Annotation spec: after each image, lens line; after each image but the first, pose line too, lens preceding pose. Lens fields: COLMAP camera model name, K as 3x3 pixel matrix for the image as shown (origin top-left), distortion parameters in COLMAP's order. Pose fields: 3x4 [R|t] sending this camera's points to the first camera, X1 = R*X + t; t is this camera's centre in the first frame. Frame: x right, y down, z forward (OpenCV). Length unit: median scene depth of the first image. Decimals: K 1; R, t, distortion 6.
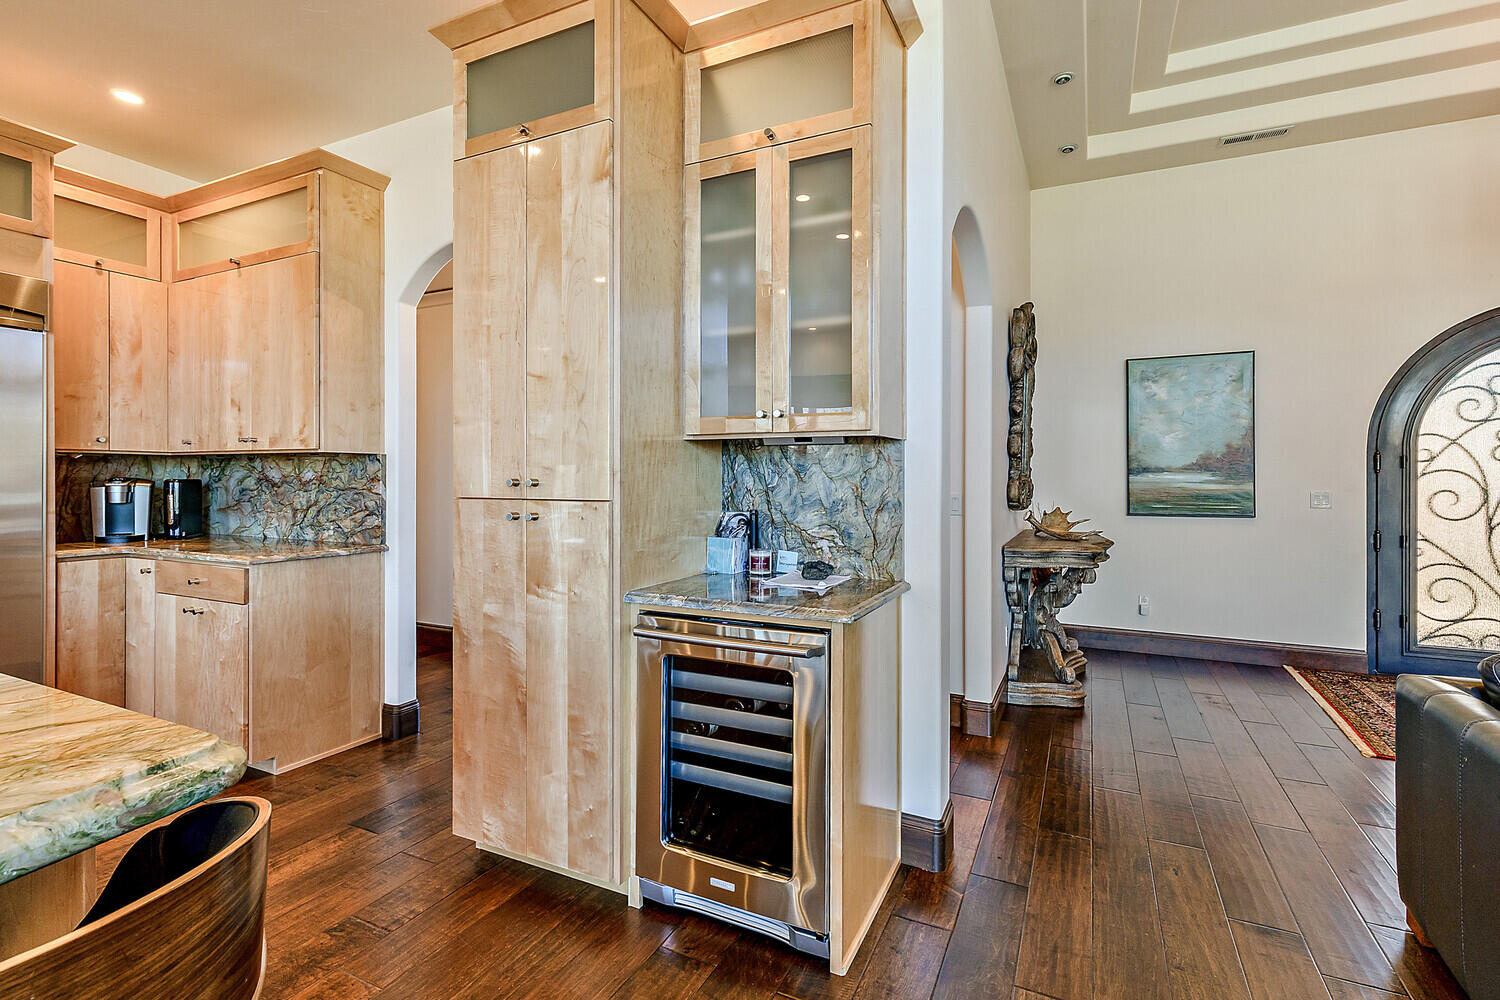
lens RADIAL K [[694.3, 0, 744.3], [0, 694.3, 477.4], [0, 0, 1]] dist [0.002456, 0.000737]
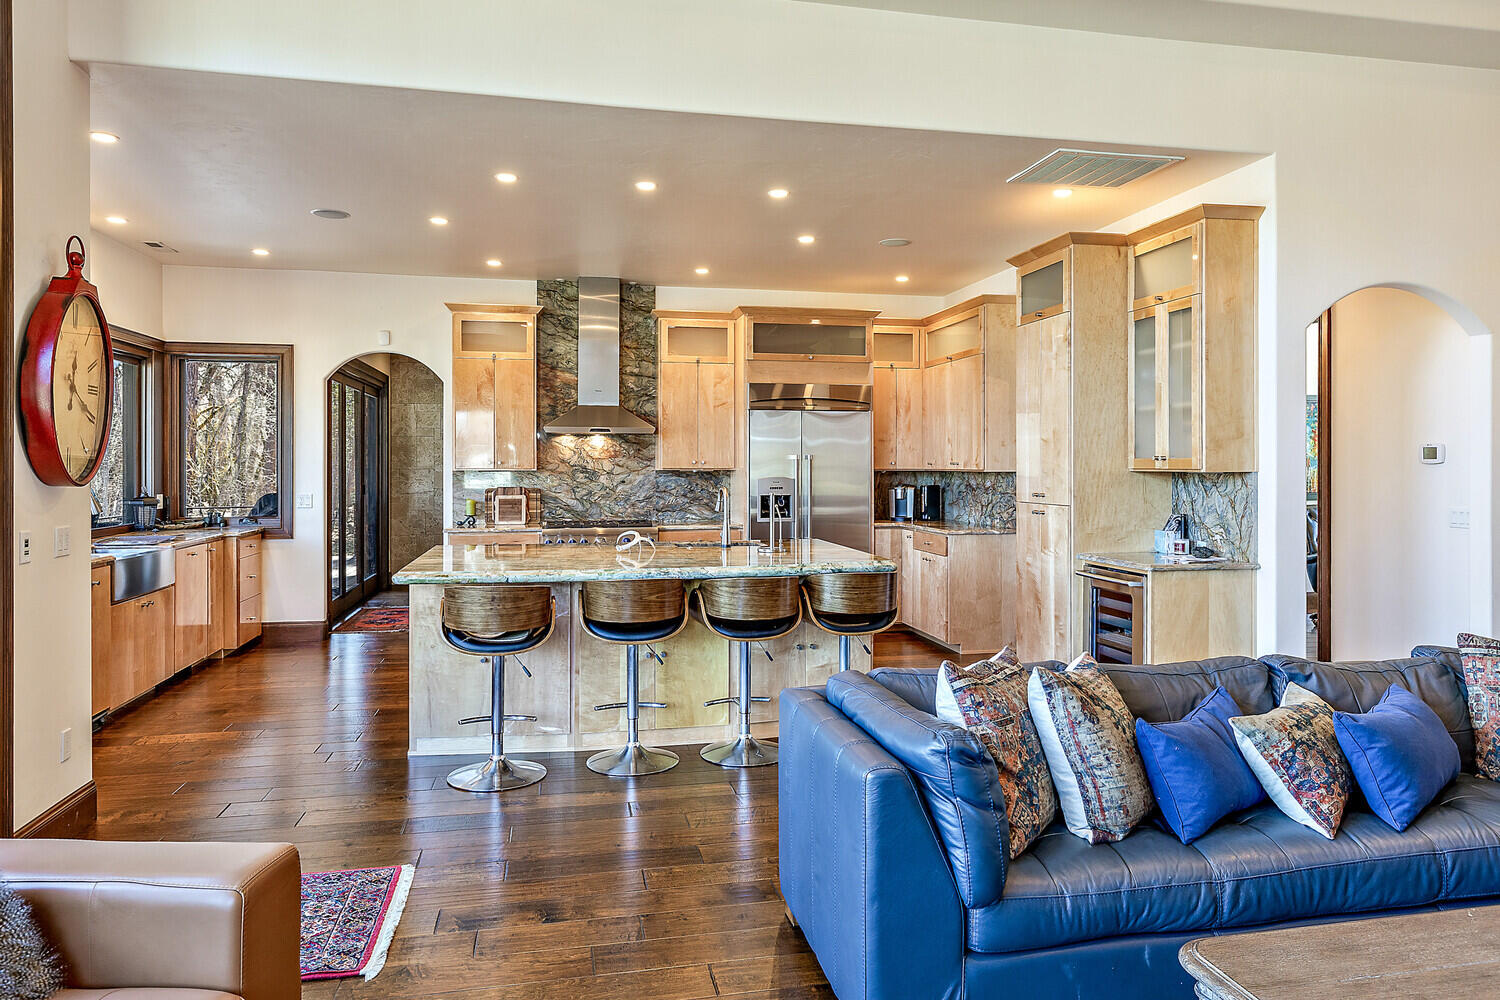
lens RADIAL K [[993.7, 0, 751.4], [0, 993.7, 490.3], [0, 0, 1]] dist [0.000562, 0.000228]
pose [[0.606395, 0.017150, -0.794979, 0.930105], [0.003579, 0.999698, 0.024297, -0.050321], [0.795155, -0.017578, 0.606151, -0.879805]]
